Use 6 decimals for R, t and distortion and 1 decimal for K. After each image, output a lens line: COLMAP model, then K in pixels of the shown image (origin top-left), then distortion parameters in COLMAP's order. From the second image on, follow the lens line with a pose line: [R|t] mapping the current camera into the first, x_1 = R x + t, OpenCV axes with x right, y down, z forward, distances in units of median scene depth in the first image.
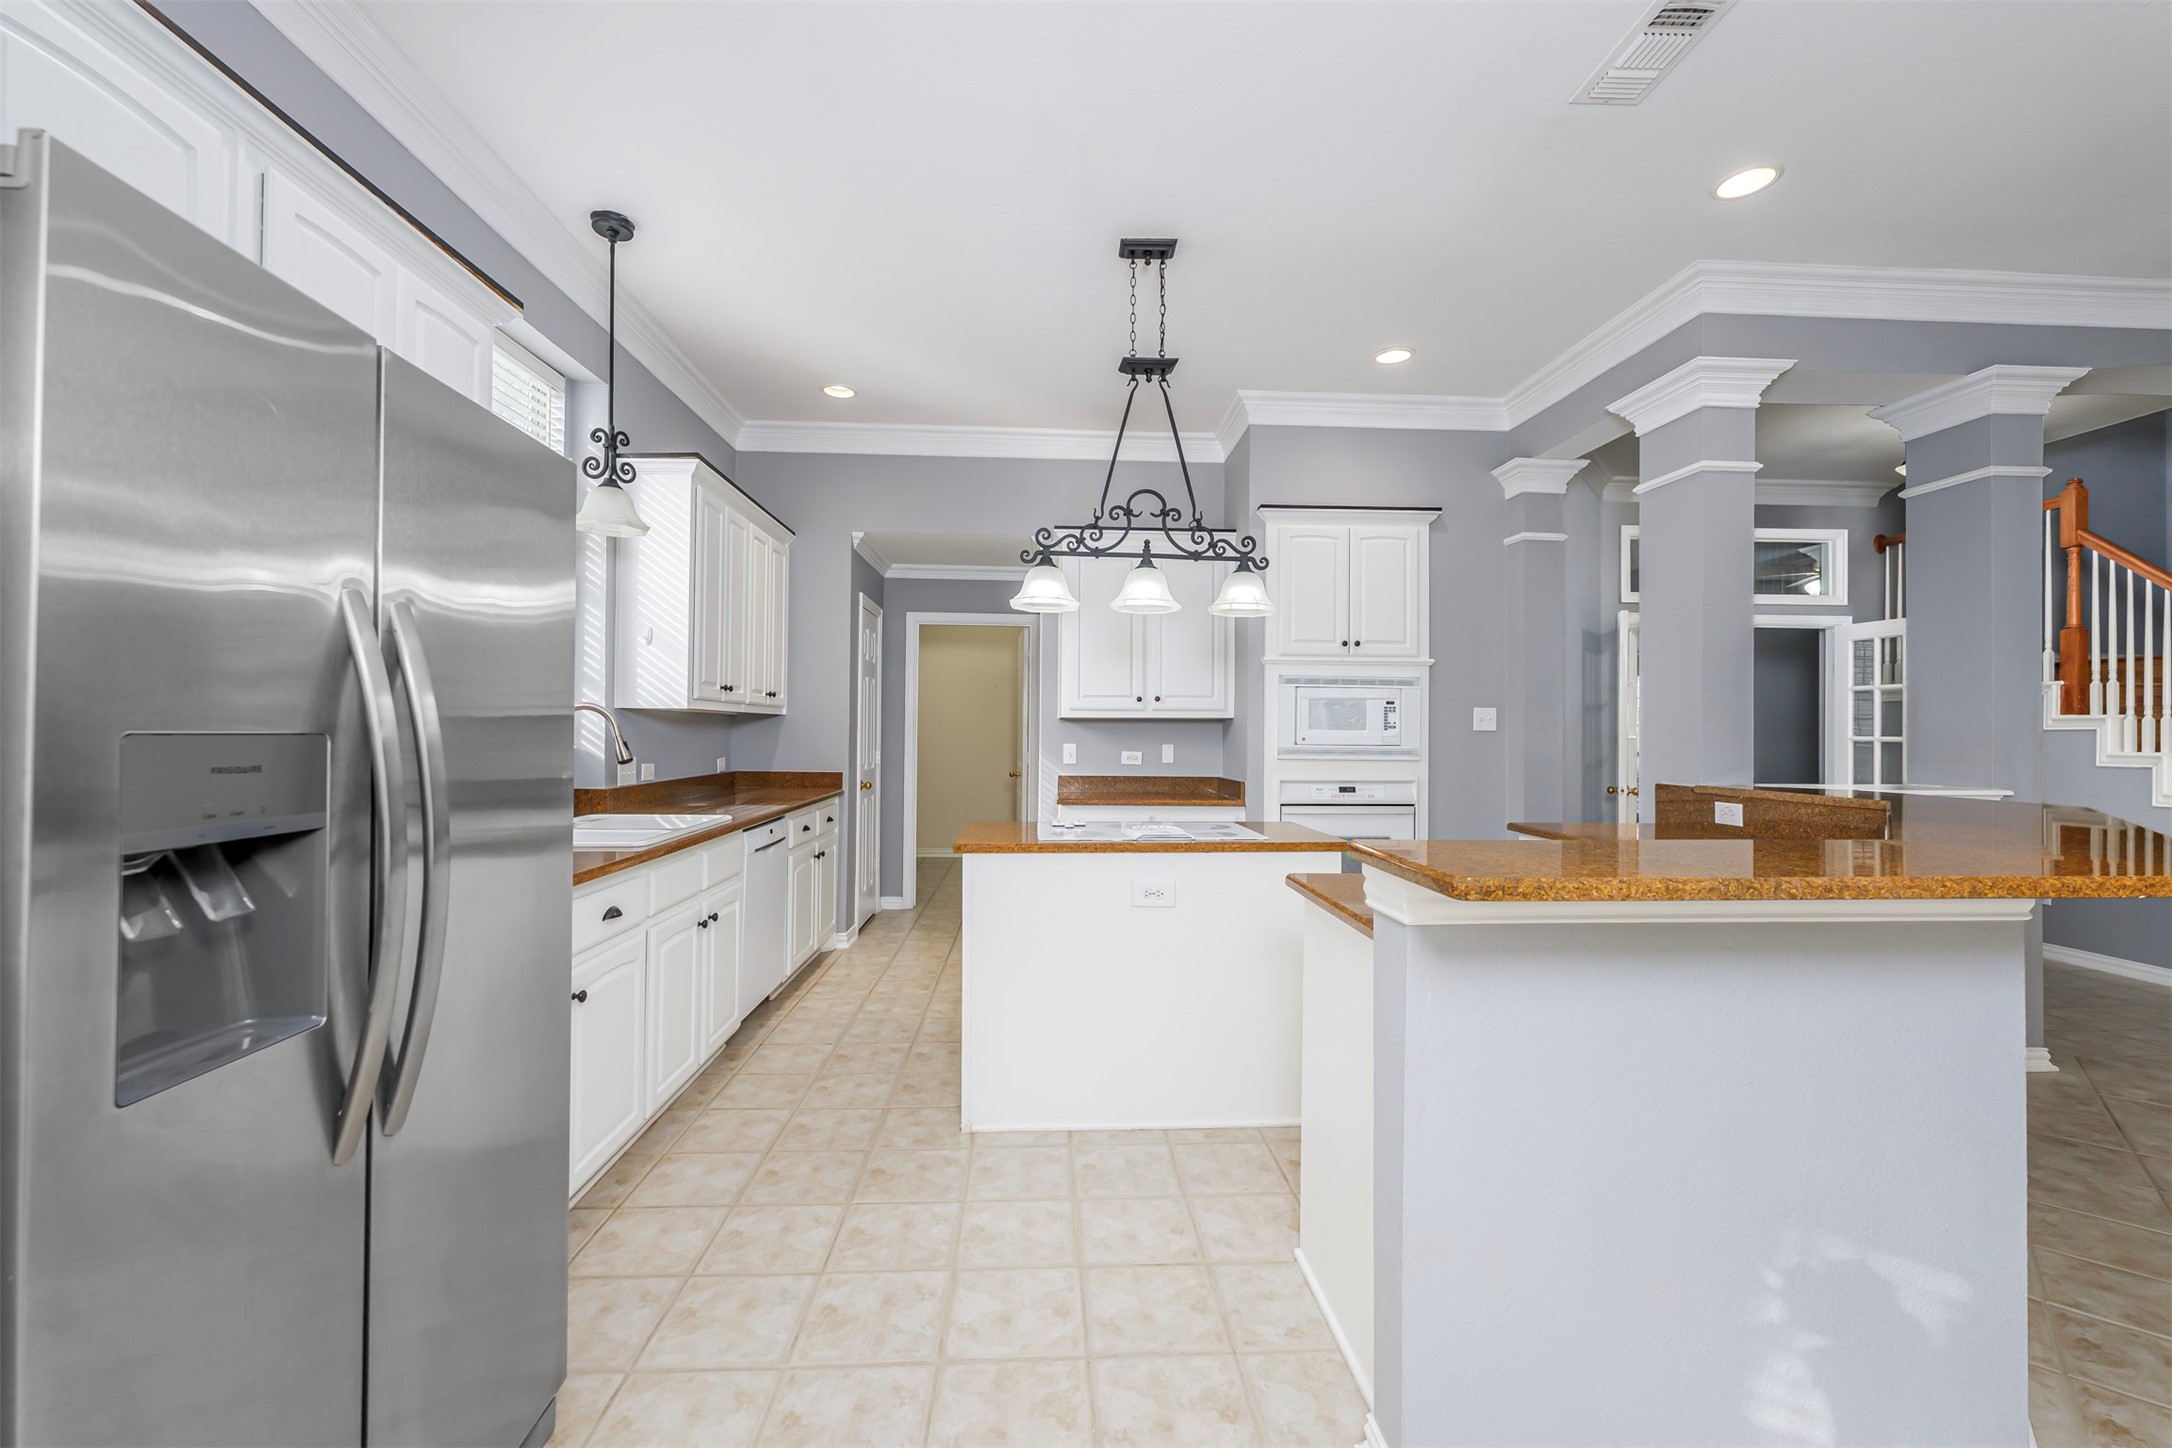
lens RADIAL K [[901.2, 0, 1100.2], [0, 901.2, 729.3], [0, 0, 1]] dist [-0.001719, -0.000390]
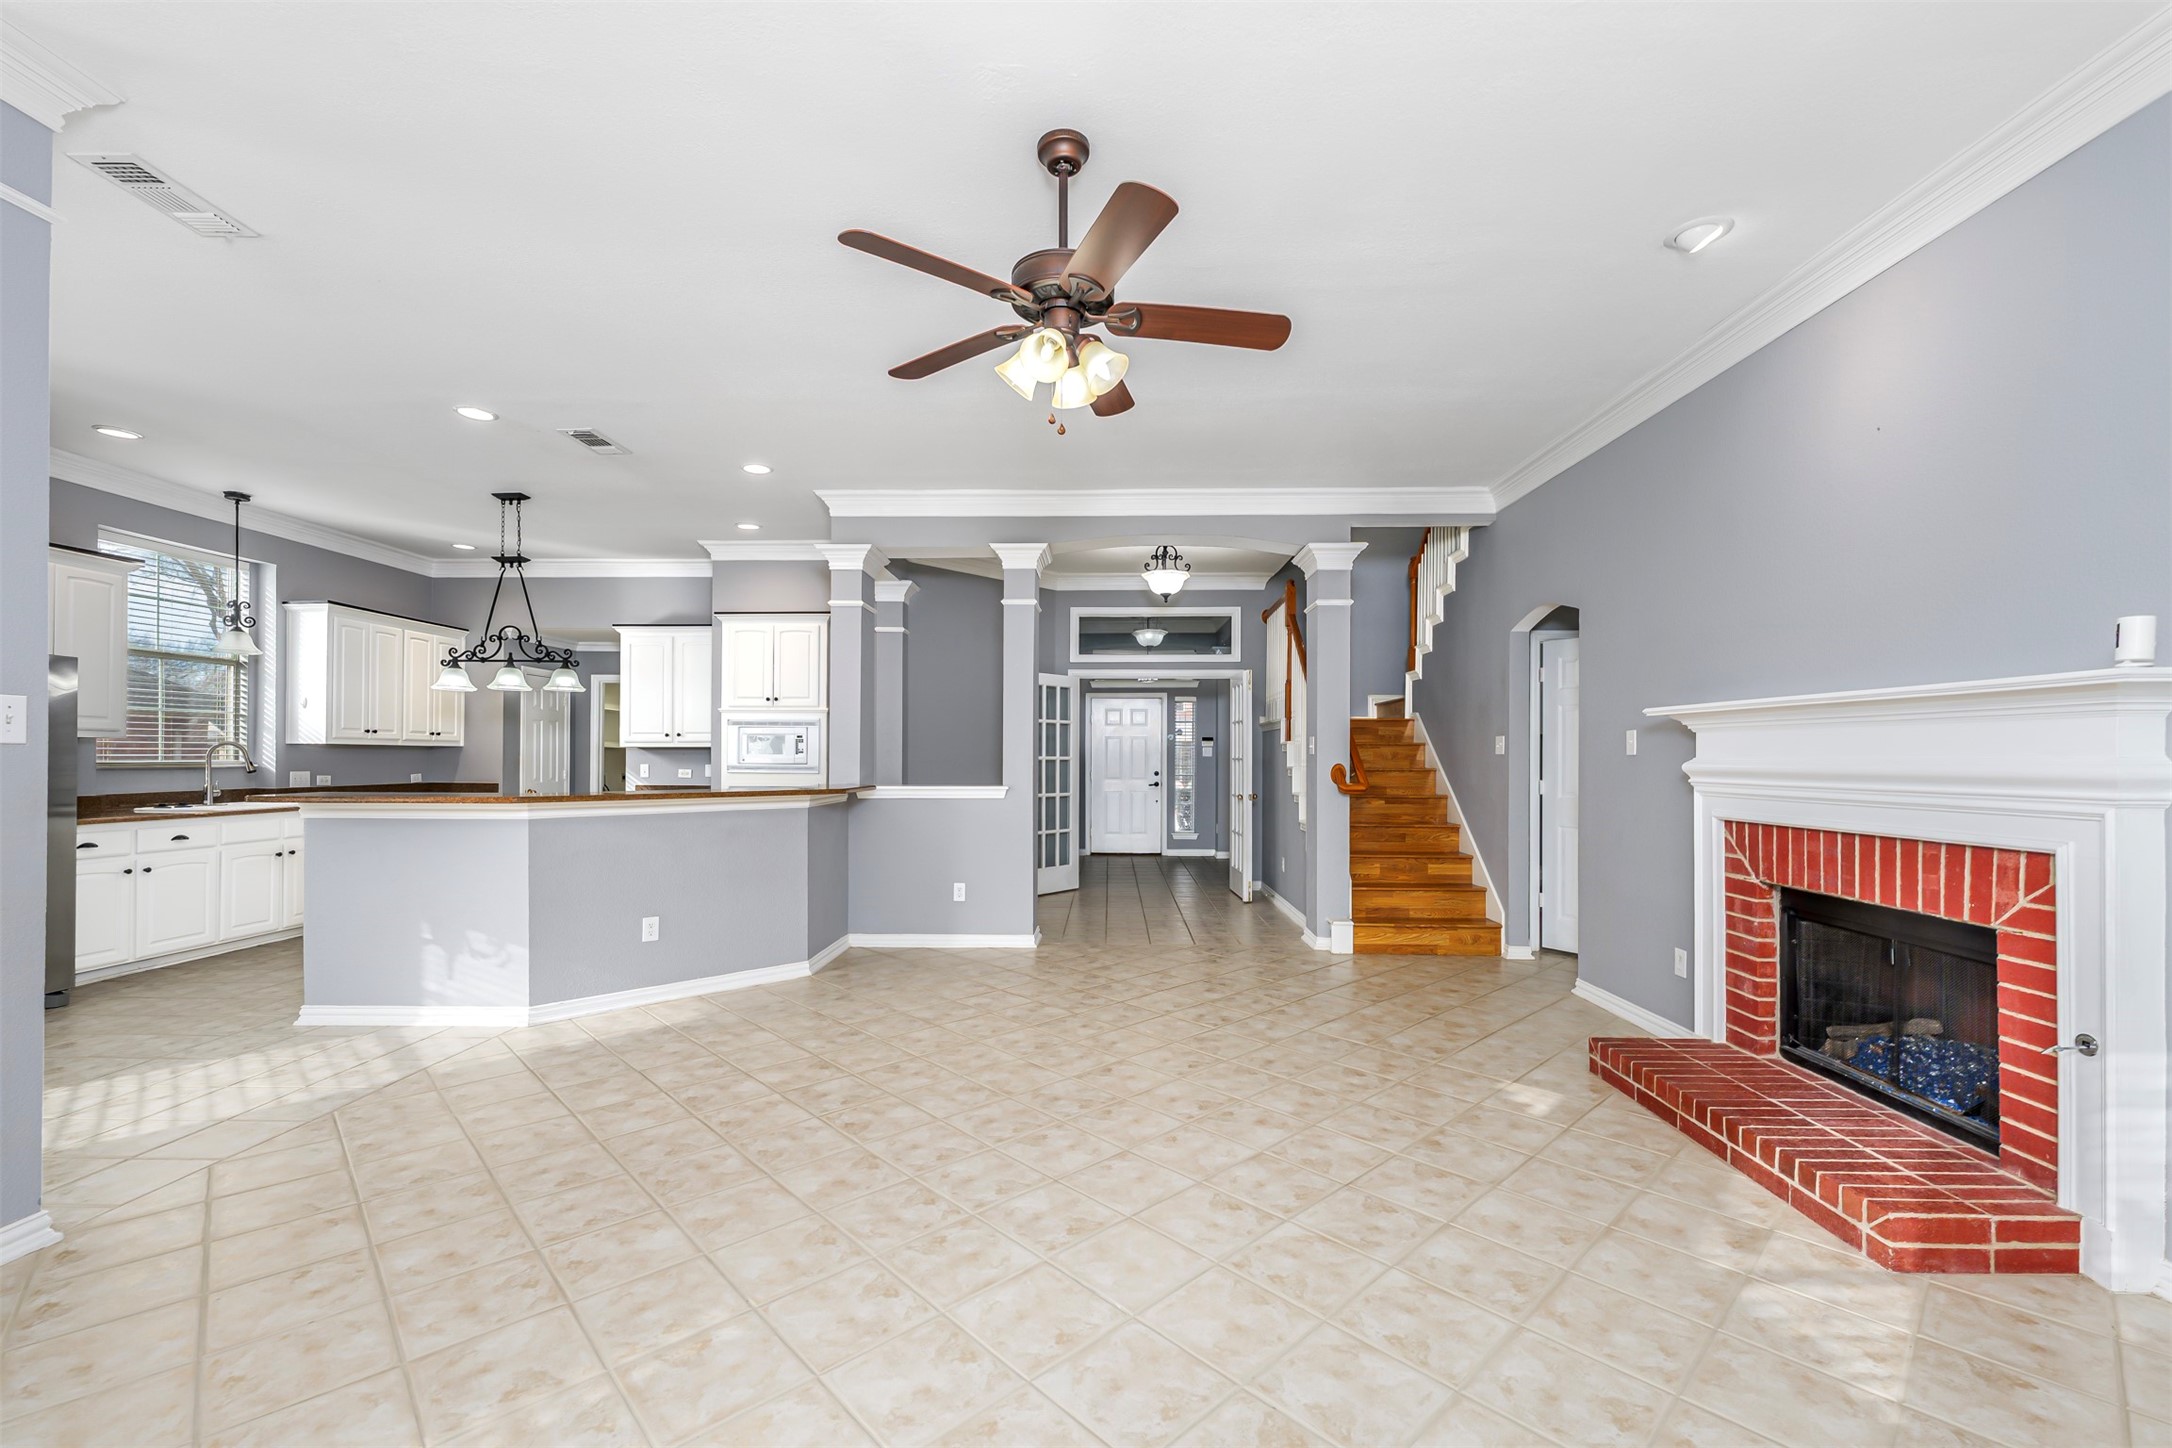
lens RADIAL K [[901.2, 0, 1104.7], [0, 901.2, 748.5], [0, 0, 1]] dist [-0.001719, -0.000390]
pose [[0.997640, -0.007852, -0.068216, 1.270360], [0.007374, 0.999947, -0.007245, 0.009961], [0.068269, 0.006725, 0.997644, -0.699370]]
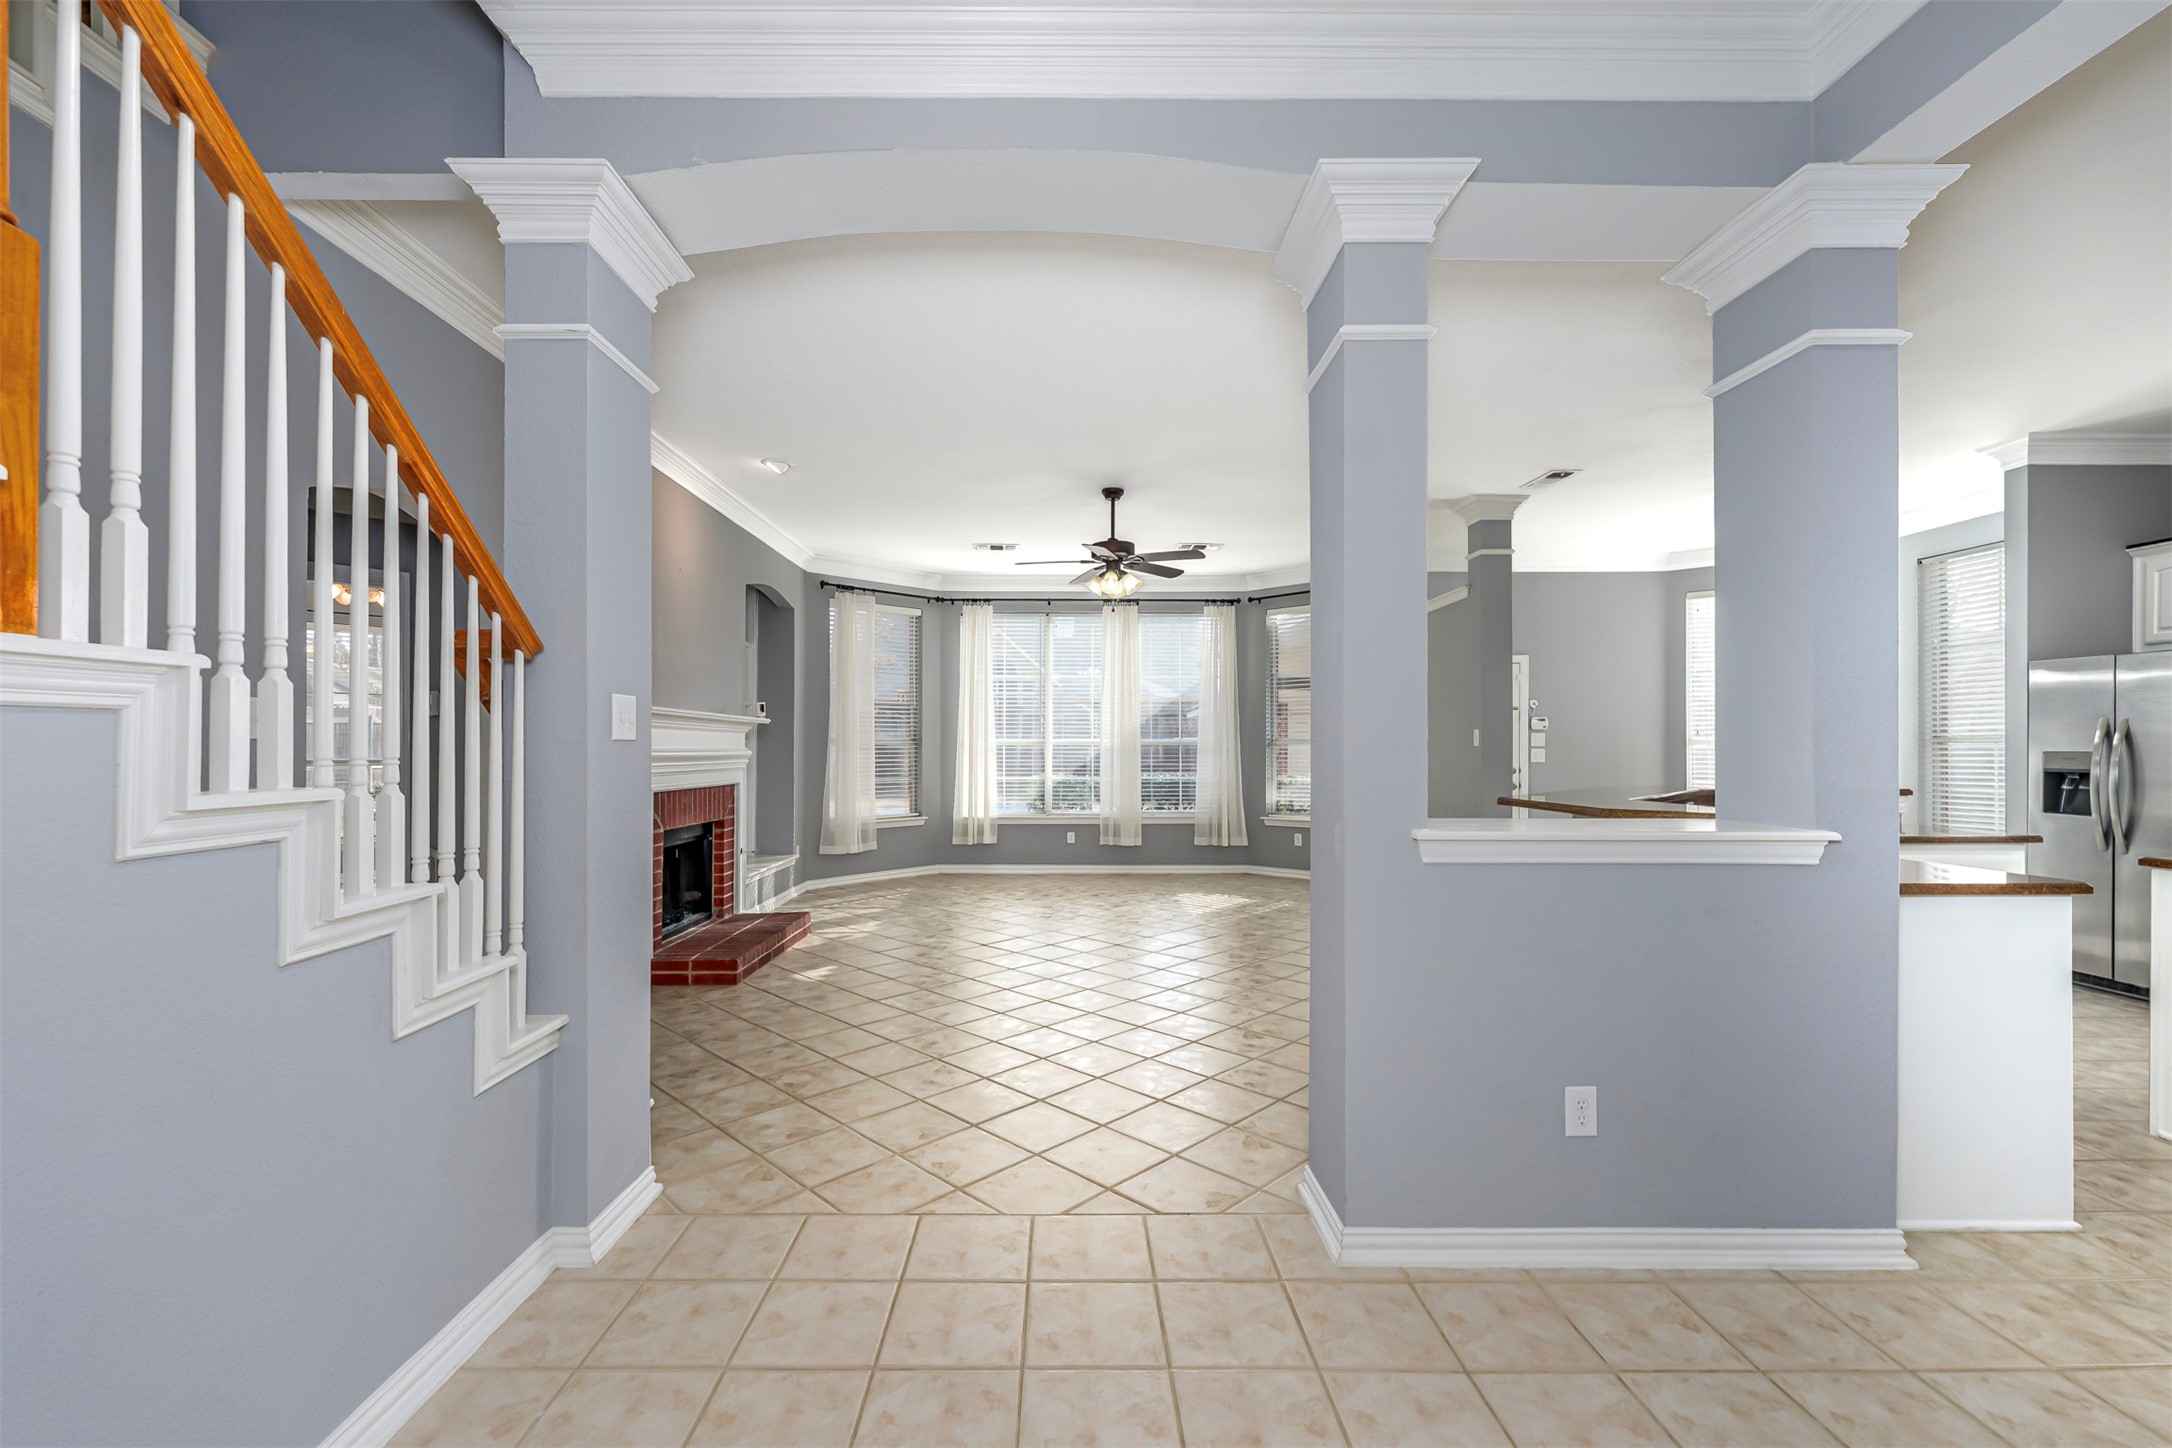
lens RADIAL K [[901.2, 0, 1053.3], [0, 901.2, 745.2], [0, 0, 1]] dist [-0.001719, -0.000390]
pose [[-0.997418, -0.011297, 0.070917, 1.178040], [-0.011717, 0.999916, -0.005505, 0.014236], [-0.070849, -0.006321, -0.997467, 1.729177]]
